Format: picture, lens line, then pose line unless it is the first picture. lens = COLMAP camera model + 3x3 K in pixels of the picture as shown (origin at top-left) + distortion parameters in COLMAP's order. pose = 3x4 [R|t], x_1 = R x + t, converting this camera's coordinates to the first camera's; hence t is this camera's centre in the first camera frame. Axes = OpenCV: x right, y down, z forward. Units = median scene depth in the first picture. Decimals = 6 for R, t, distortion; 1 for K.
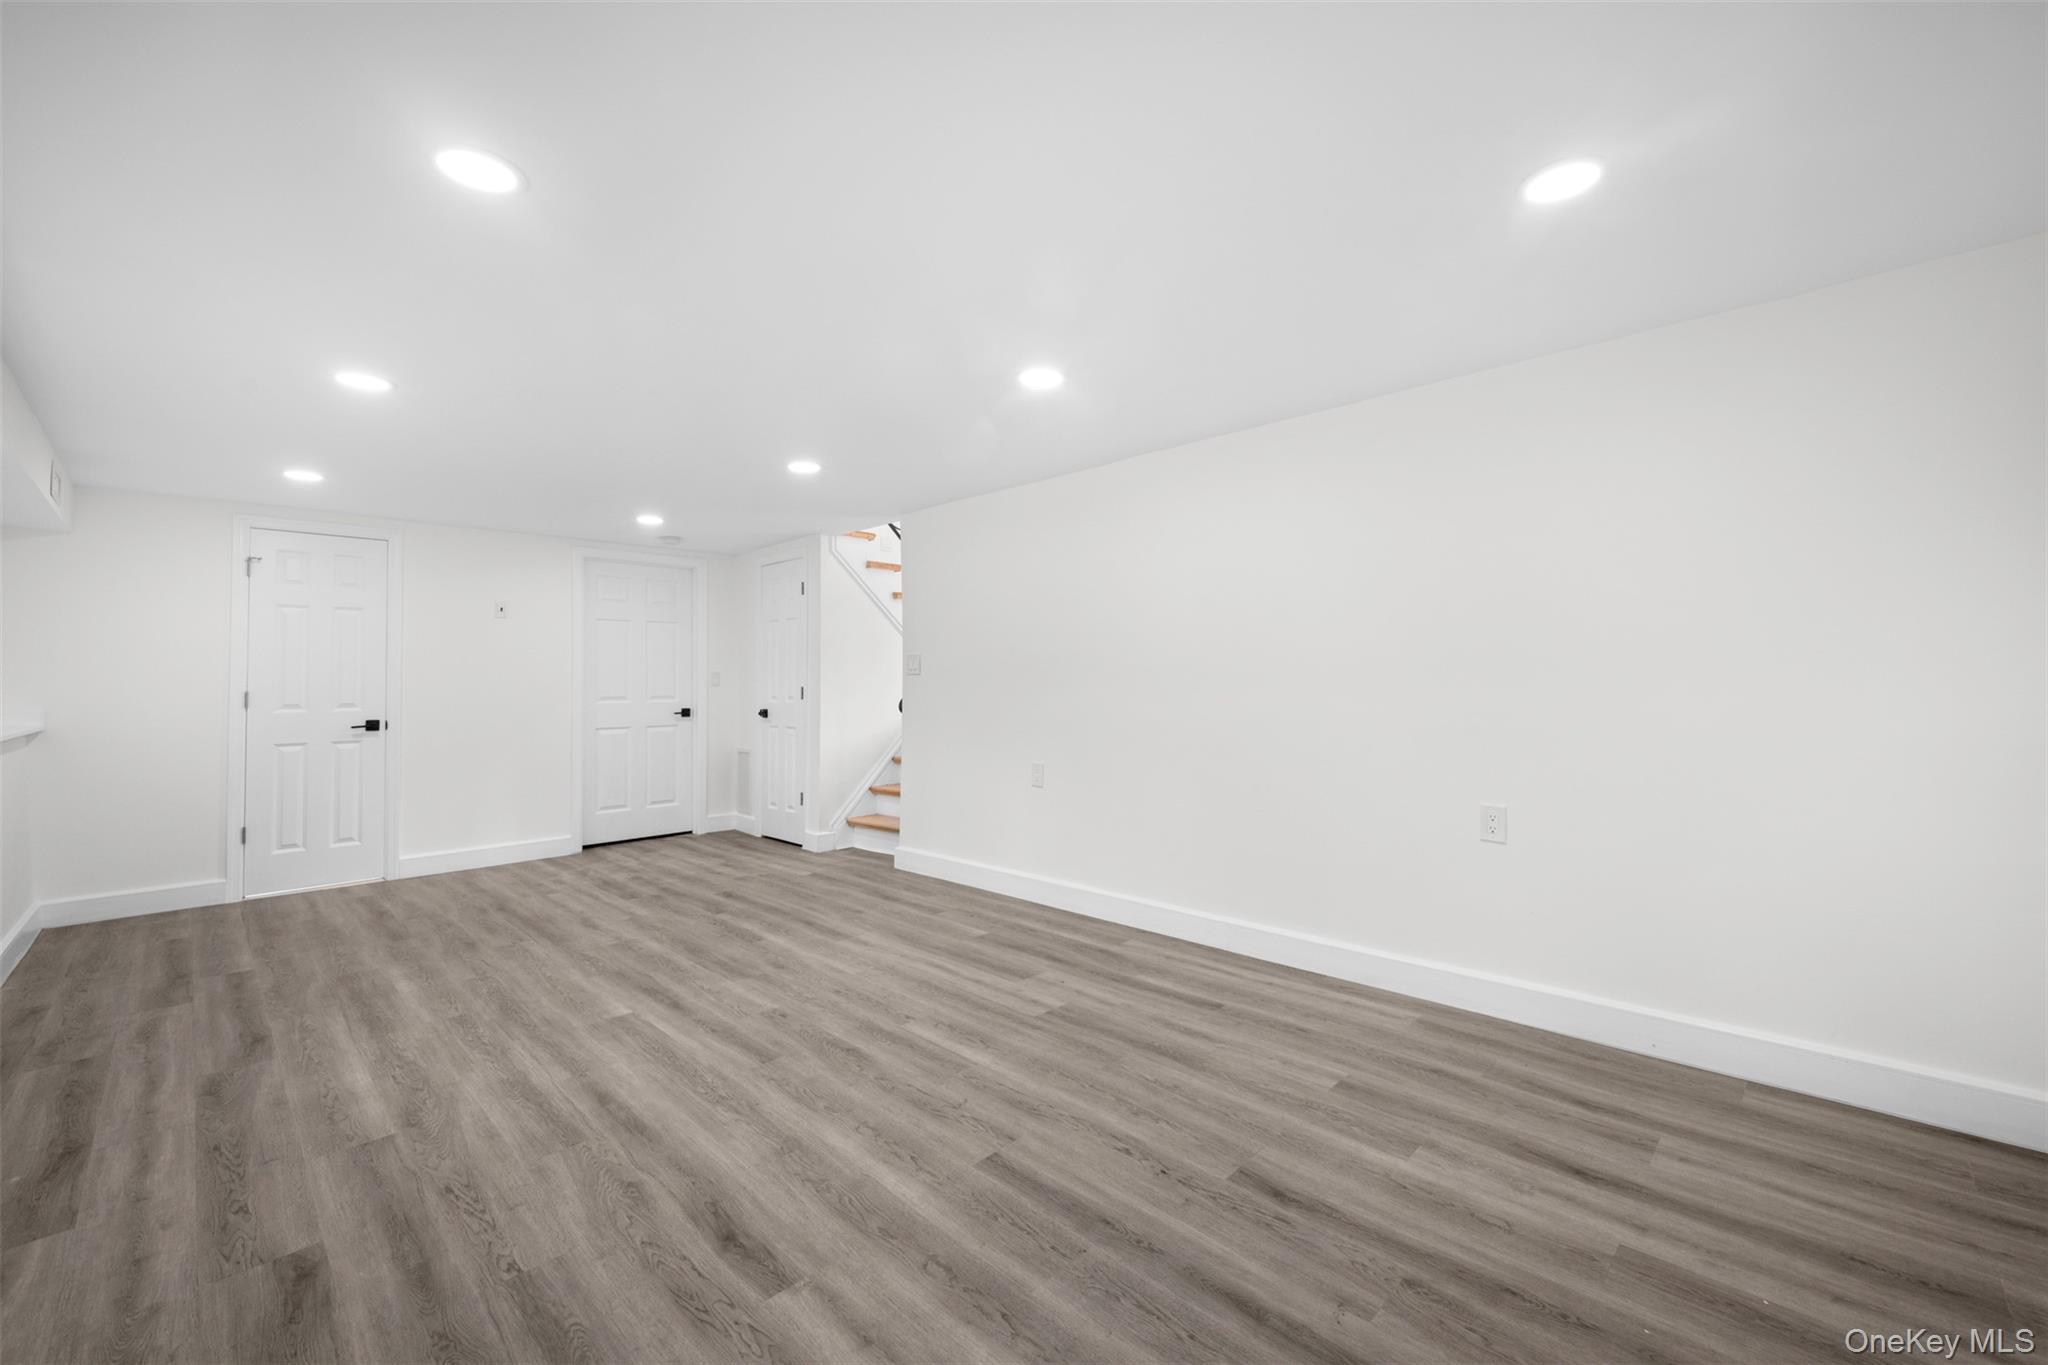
lens RADIAL K [[821.8, 0, 1037.5], [0, 821.8, 679.1], [0, 0, 1]] dist [-0.001875, 0.000087]
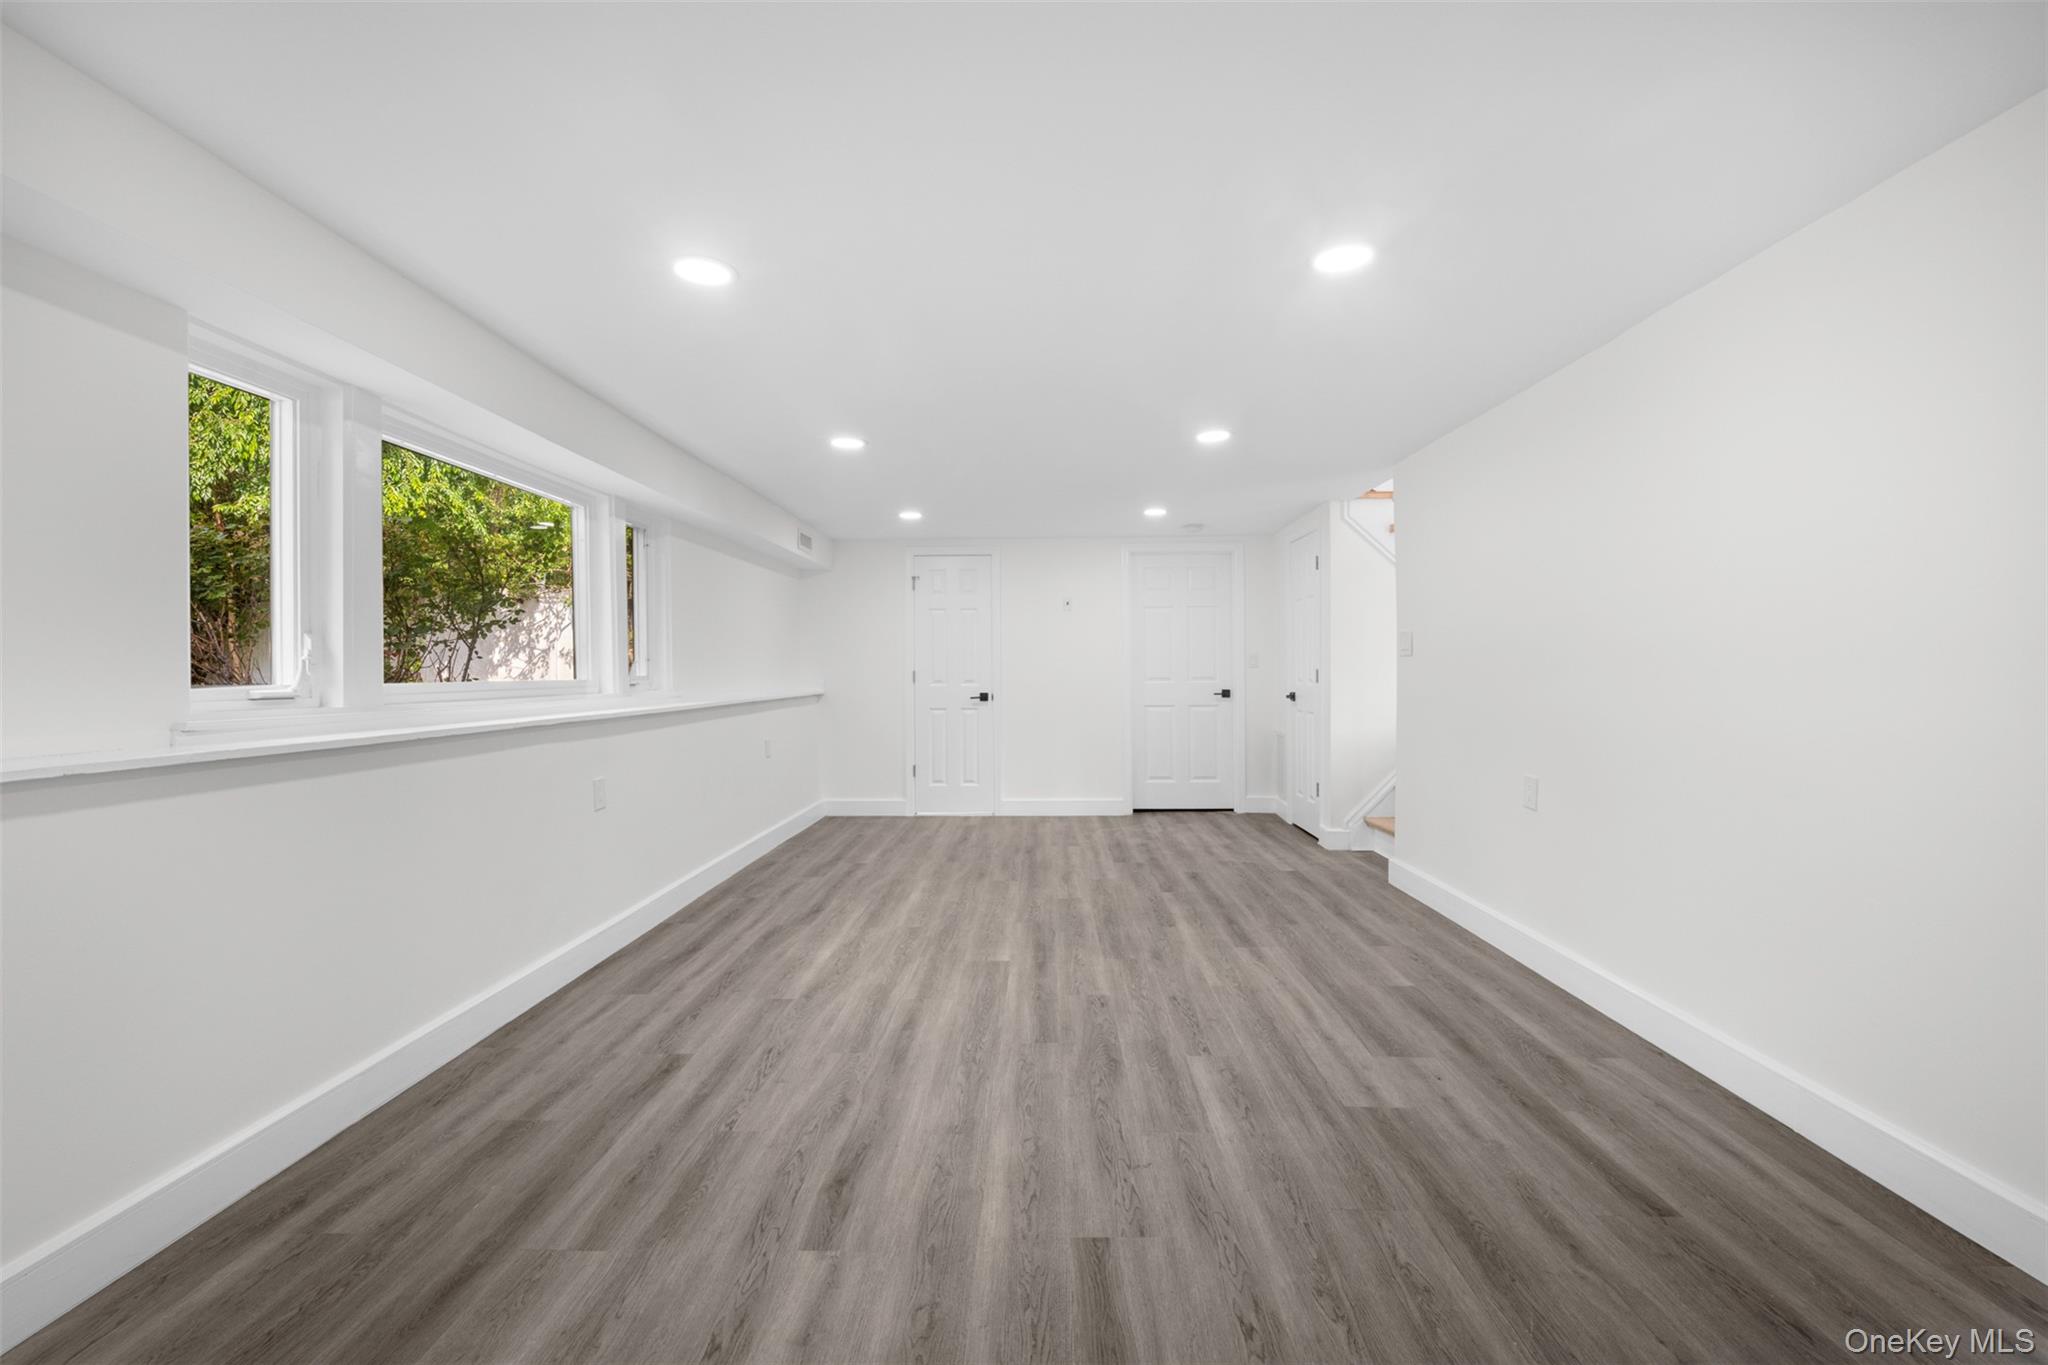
lens RADIAL K [[821.8, 0, 1032.7], [0, 821.8, 679.6], [0, 0, 1]] dist [-0.001875, 0.000087]
pose [[0.683533, 0.015903, -0.729746, 0.340061], [0.002269, 0.999711, 0.023912, -0.003406], [0.729916, -0.018000, 0.683300, 0.269489]]
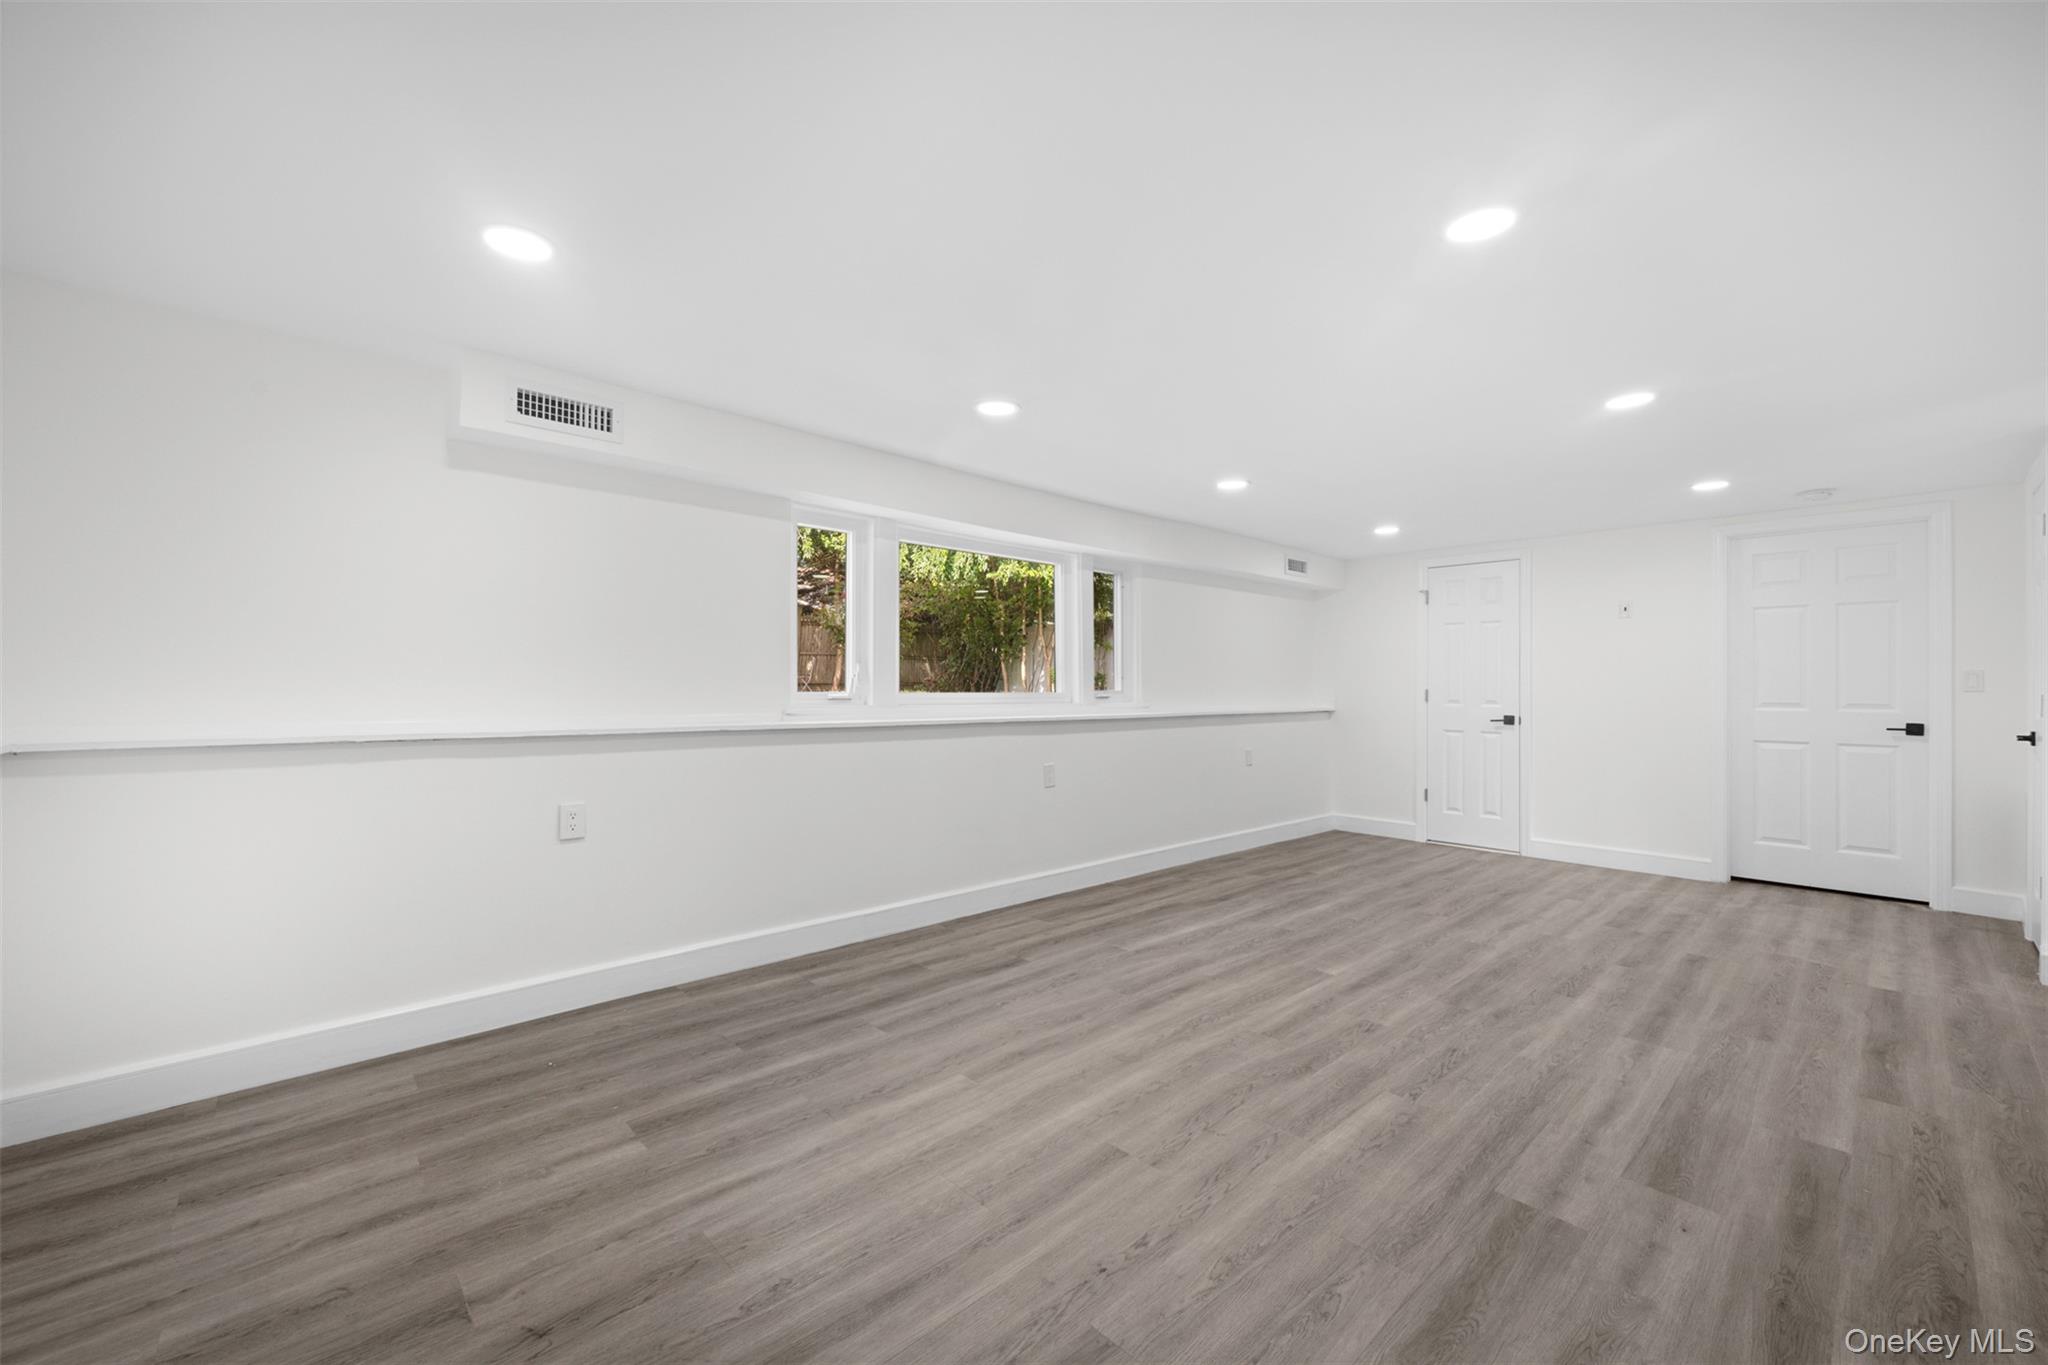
lens RADIAL K [[821.8, 0, 1033.3], [0, 821.8, 691.7], [0, 0, 1]] dist [-0.001875, 0.000087]
pose [[-0.047588, 0.015969, -0.998739, 0.654161], [-0.000888, 0.999871, 0.016030, -0.002077], [0.998867, 0.001650, -0.047568, 0.644601]]
